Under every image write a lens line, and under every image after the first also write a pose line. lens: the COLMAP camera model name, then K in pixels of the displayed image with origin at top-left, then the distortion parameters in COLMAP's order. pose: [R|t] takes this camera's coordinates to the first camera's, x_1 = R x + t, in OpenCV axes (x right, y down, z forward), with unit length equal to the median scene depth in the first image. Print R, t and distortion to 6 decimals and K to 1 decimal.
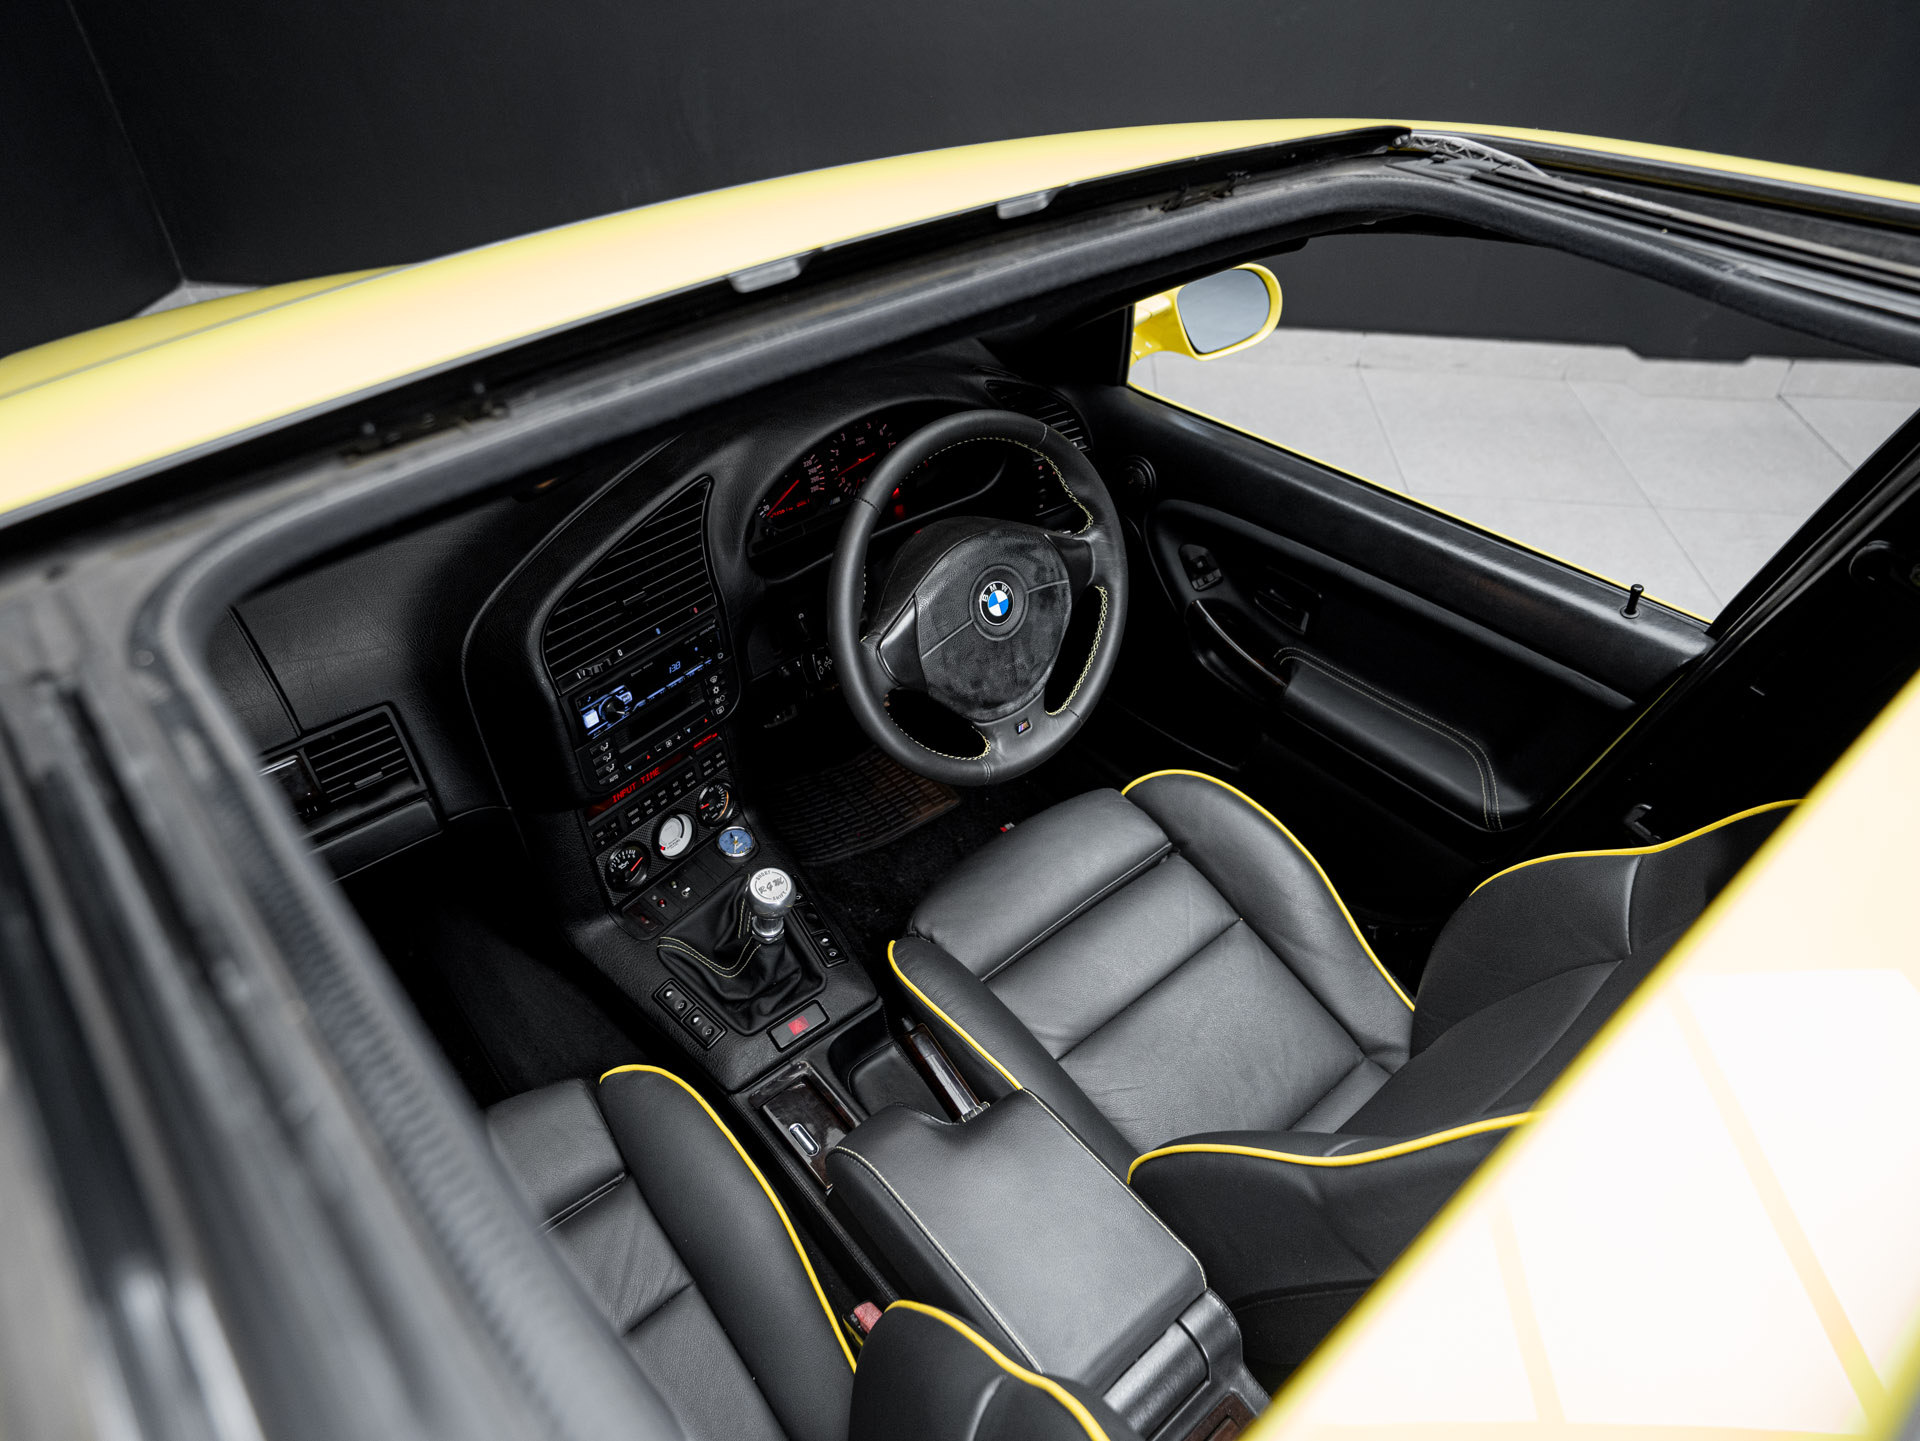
lens RADIAL K [[1220.9, 0, 960.0], [0, 1220.9, 720.5], [0, 0, 1]] dist [-0.059111, 0.053965]
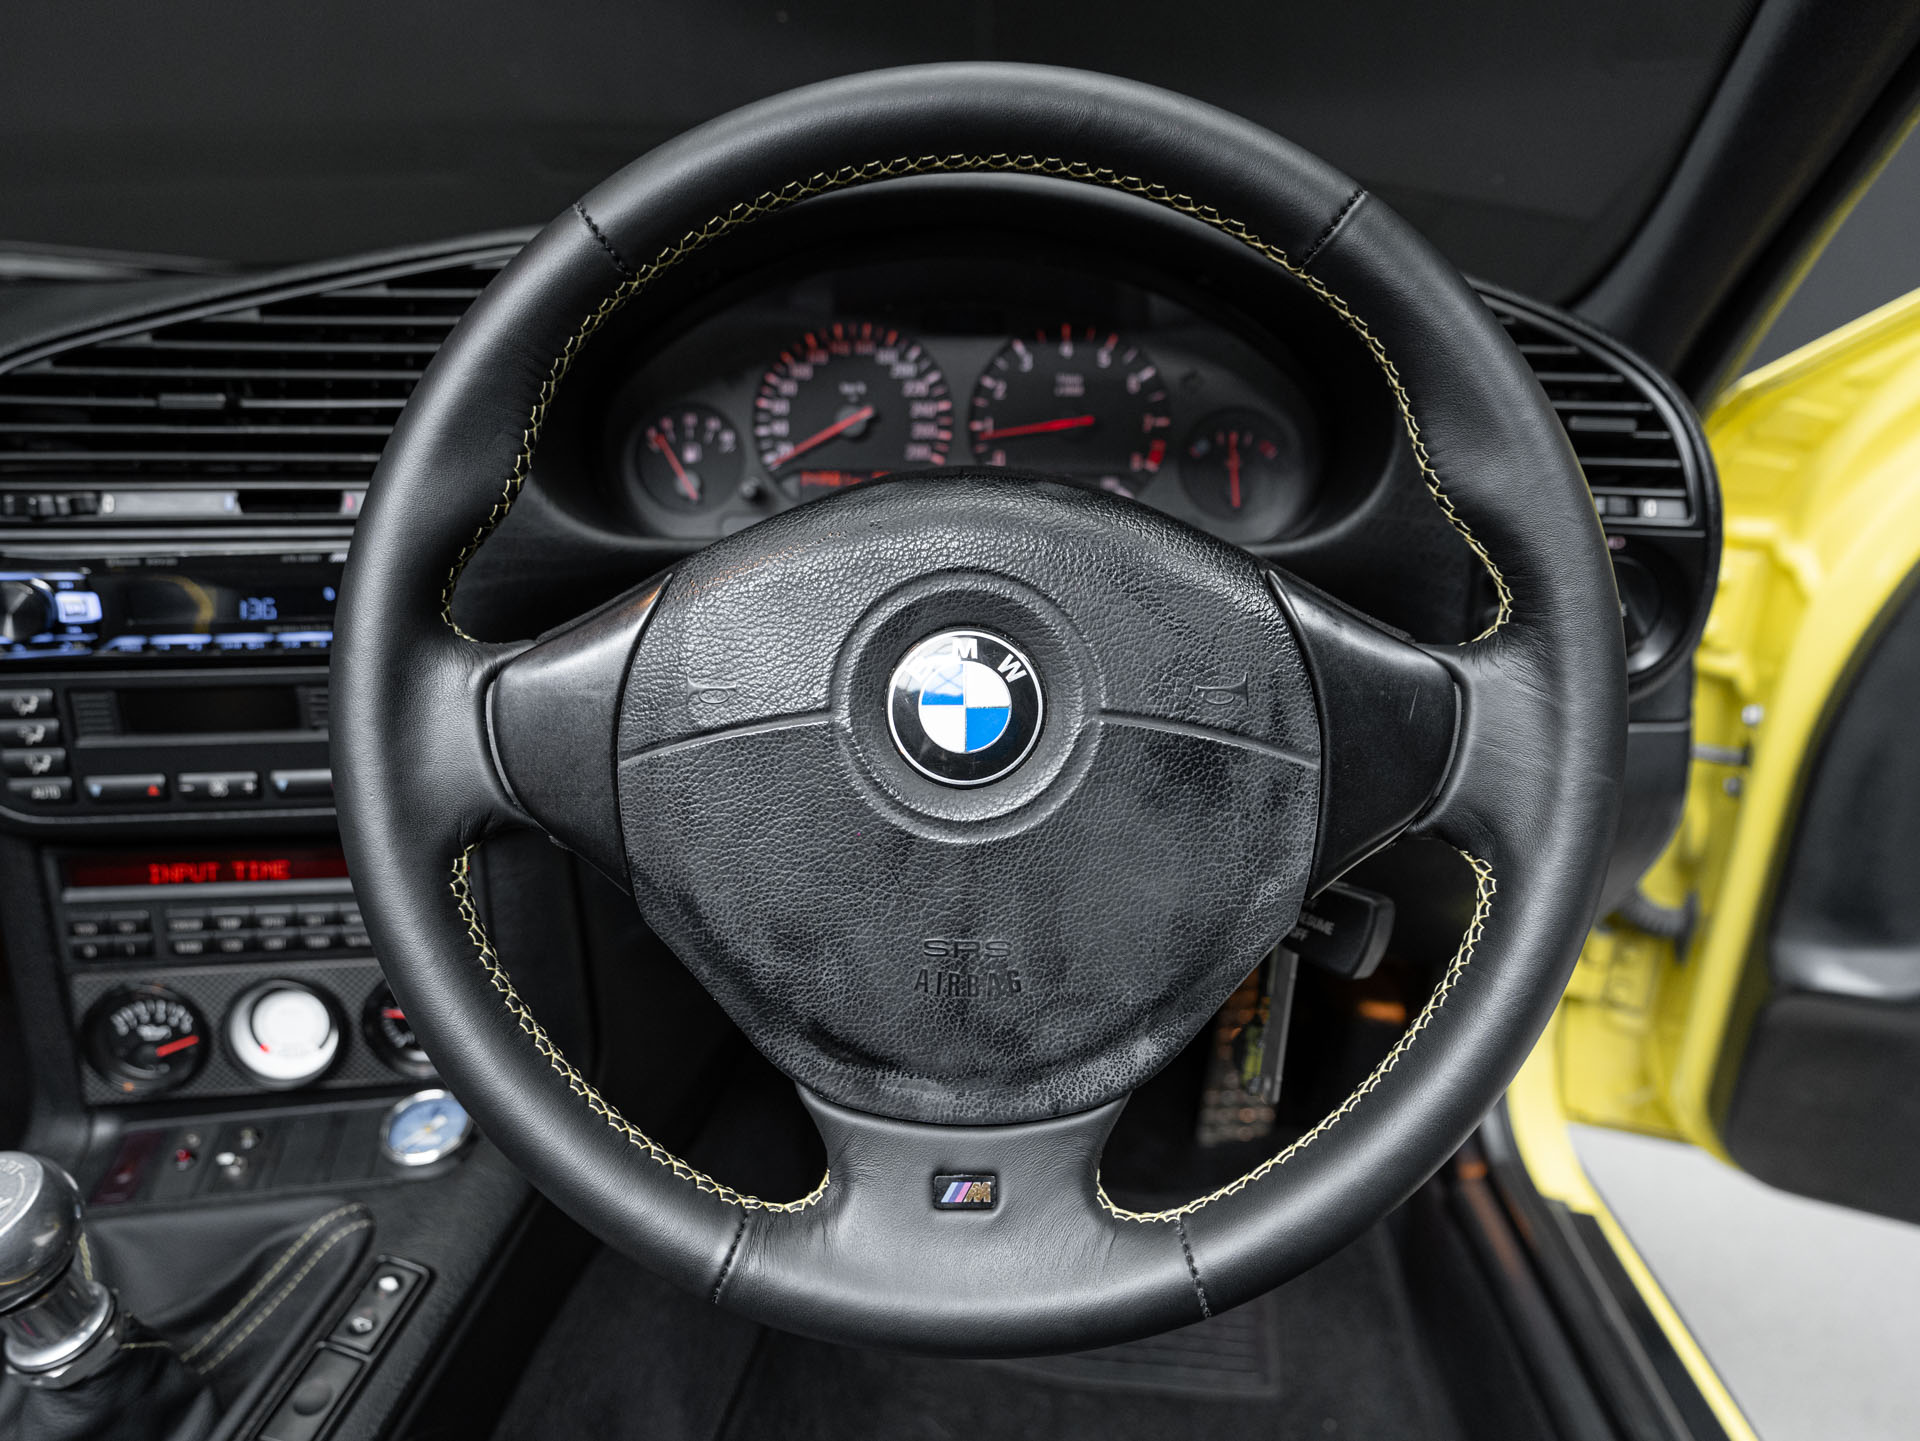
lens RADIAL K [[1220.9, 0, 960.0], [0, 1220.9, 720.5], [0, 0, 1]] dist [-0.059111, 0.053965]
pose [[0.728150, 0.247705, -0.639093, 0.206005], [-0.439689, 0.884090, -0.158298, -0.047157], [0.525804, 0.396267, 0.752663, 0.773091]]
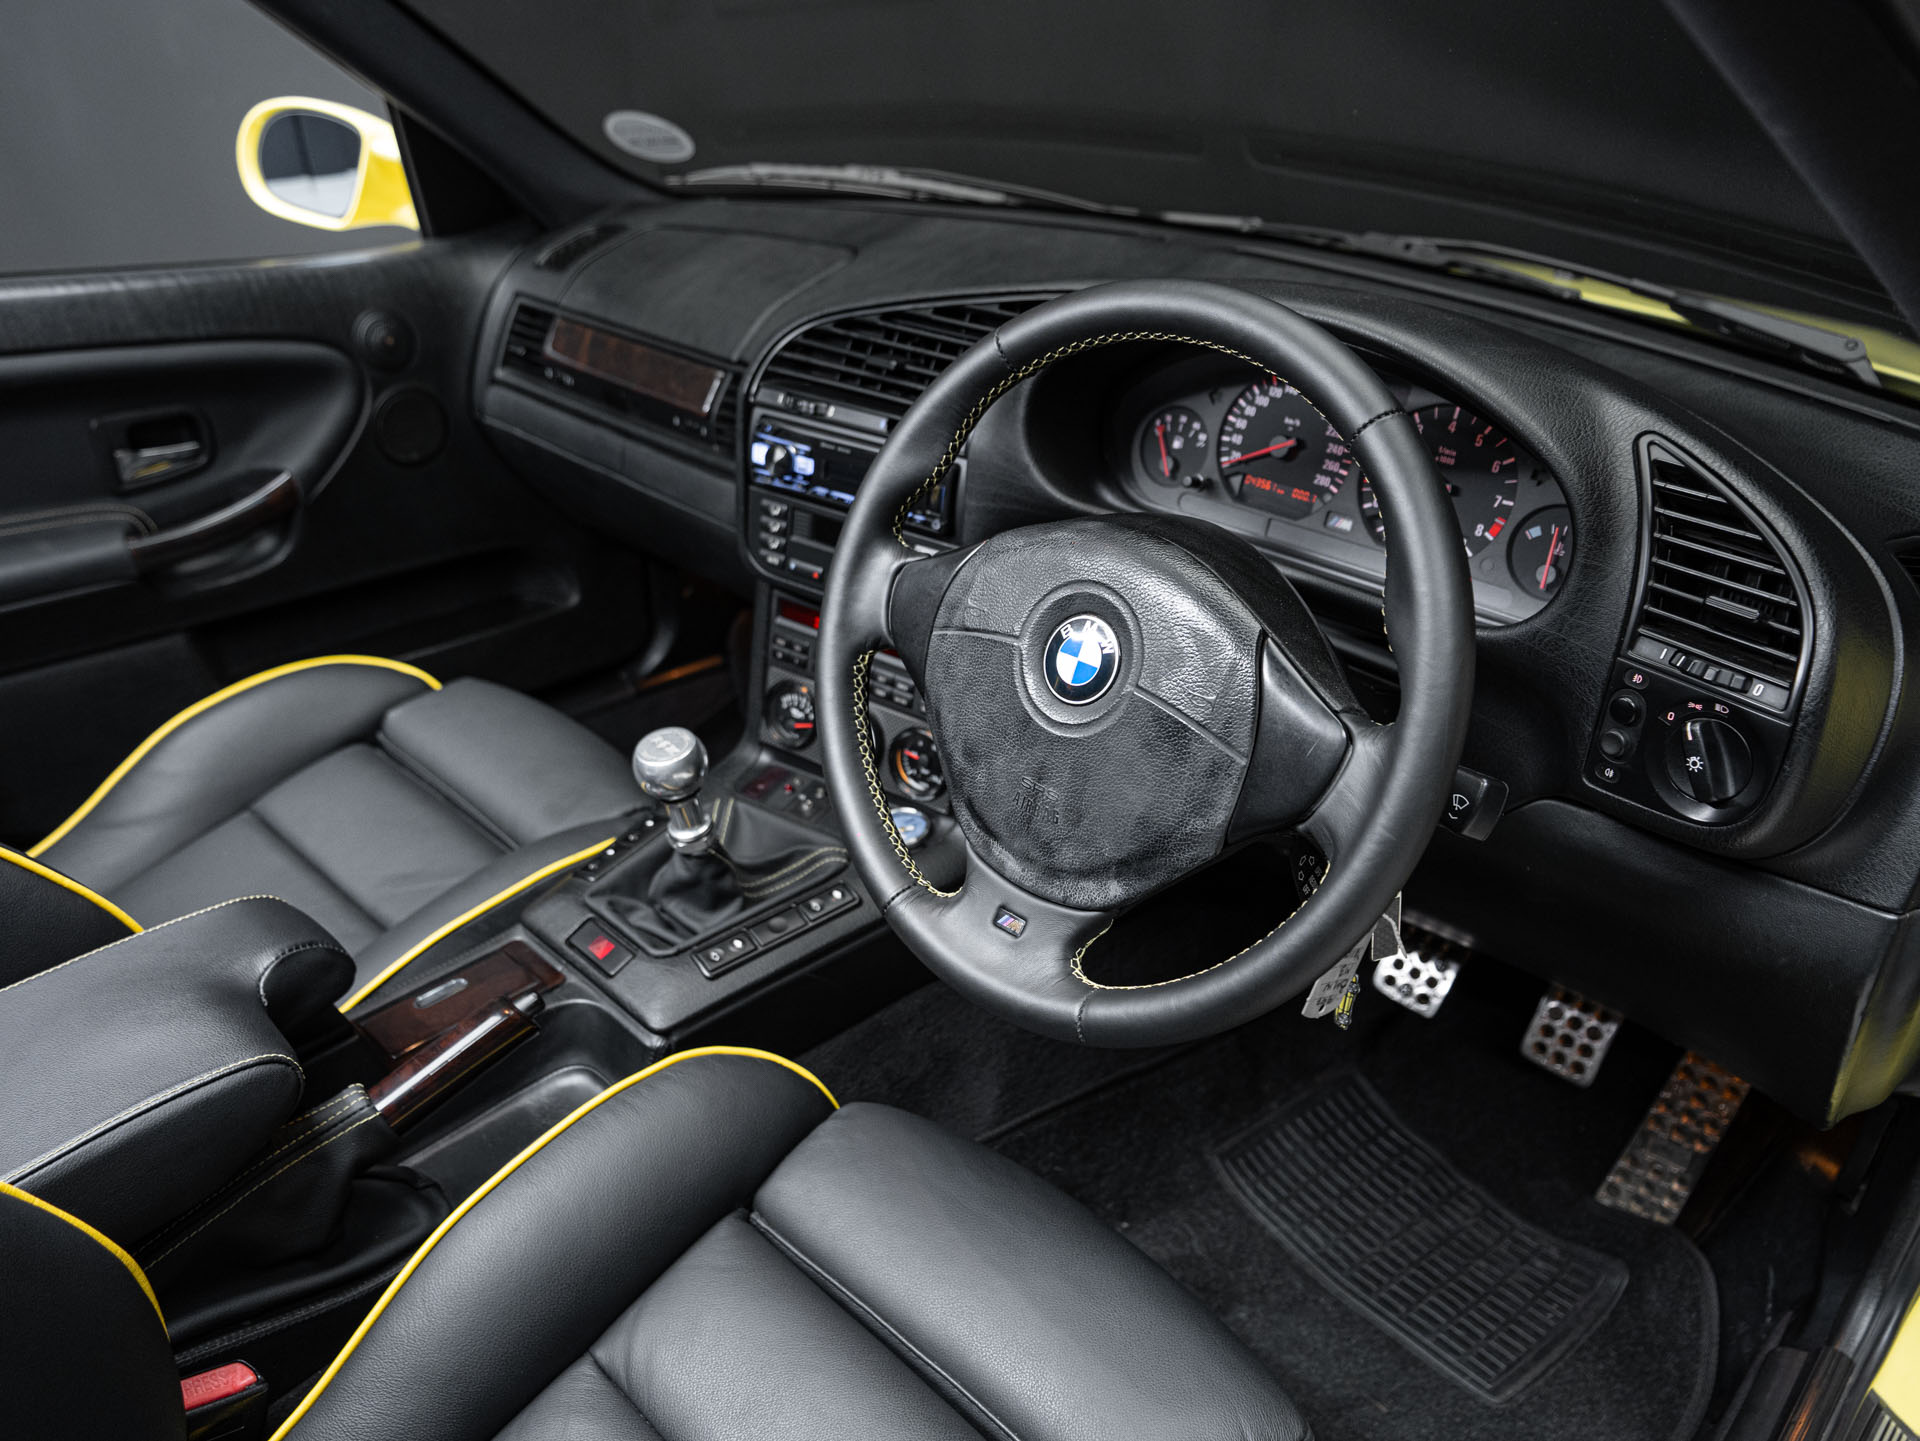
lens RADIAL K [[1435.4, 0, 951.2], [0, 1435.4, 723.4], [0, 0, 1]] dist [-0.024836, 0.058012]
pose [[0.073259, 0.454954, -0.887496, 0.538155], [-0.663841, 0.686352, 0.297045, -0.210636], [0.744277, 0.567395, 0.352299, 0.757834]]
